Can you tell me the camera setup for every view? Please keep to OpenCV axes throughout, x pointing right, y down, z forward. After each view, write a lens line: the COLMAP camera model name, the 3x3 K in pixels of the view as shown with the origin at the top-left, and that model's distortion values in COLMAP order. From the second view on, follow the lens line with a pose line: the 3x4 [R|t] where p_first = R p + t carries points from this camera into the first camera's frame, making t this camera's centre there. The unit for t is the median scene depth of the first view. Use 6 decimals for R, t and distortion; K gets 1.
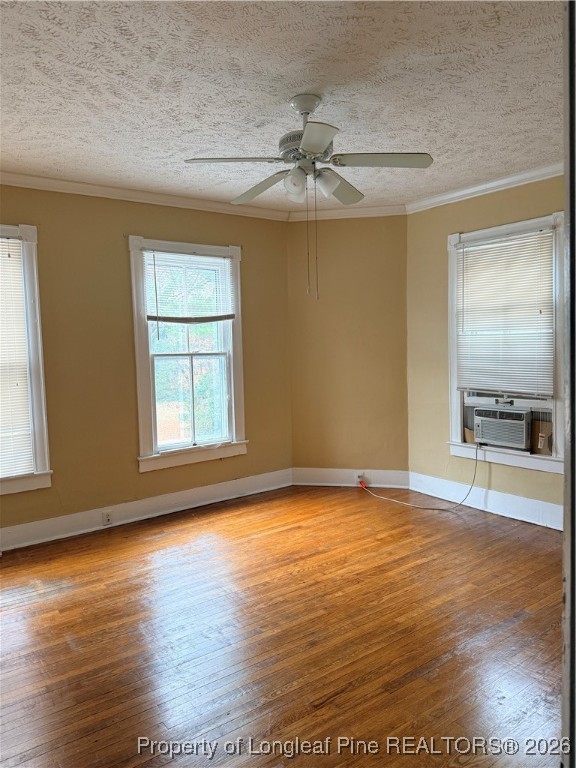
lens RADIAL K [[548.9, 0, 288.0], [0, 548.9, 384.0], [0, 0, 1]] dist [0.111846, -0.154828]
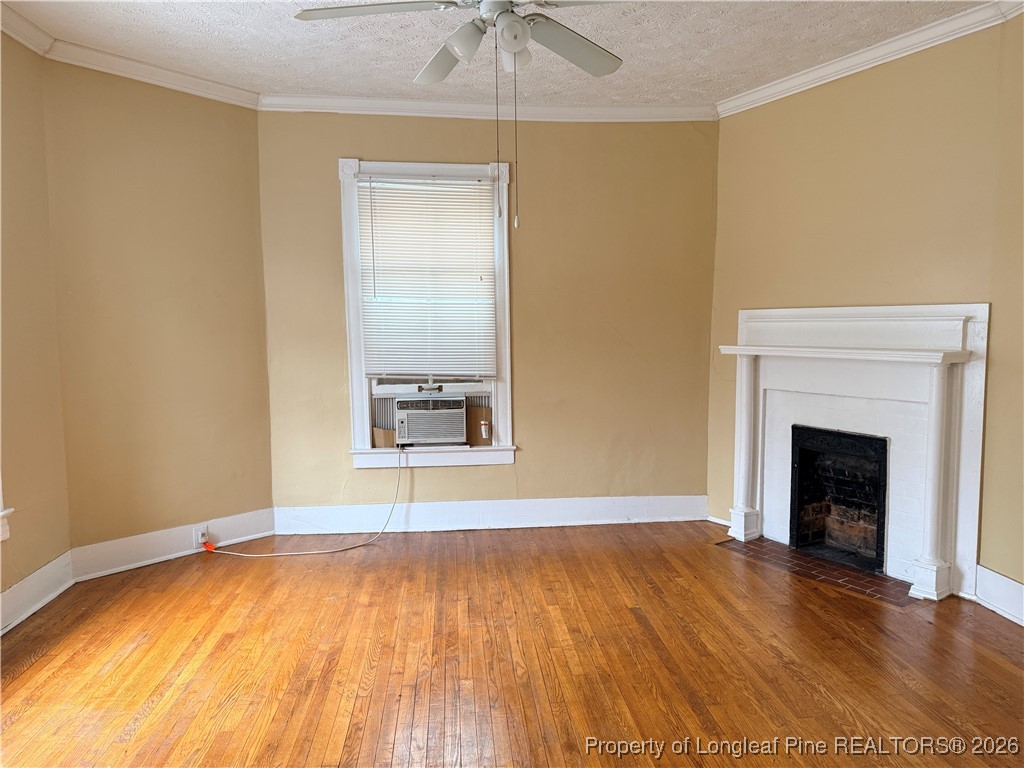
lens RADIAL K [[731.9, 0, 512.0], [0, 731.9, 384.0], [0, 0, 1]] dist [0.111846, -0.154828]
pose [[0.508143, -0.053713, 0.859596, -0.447153], [0.051156, 0.998174, 0.032132, -0.001481], [-0.859752, 0.027646, 0.509962, 0.359050]]
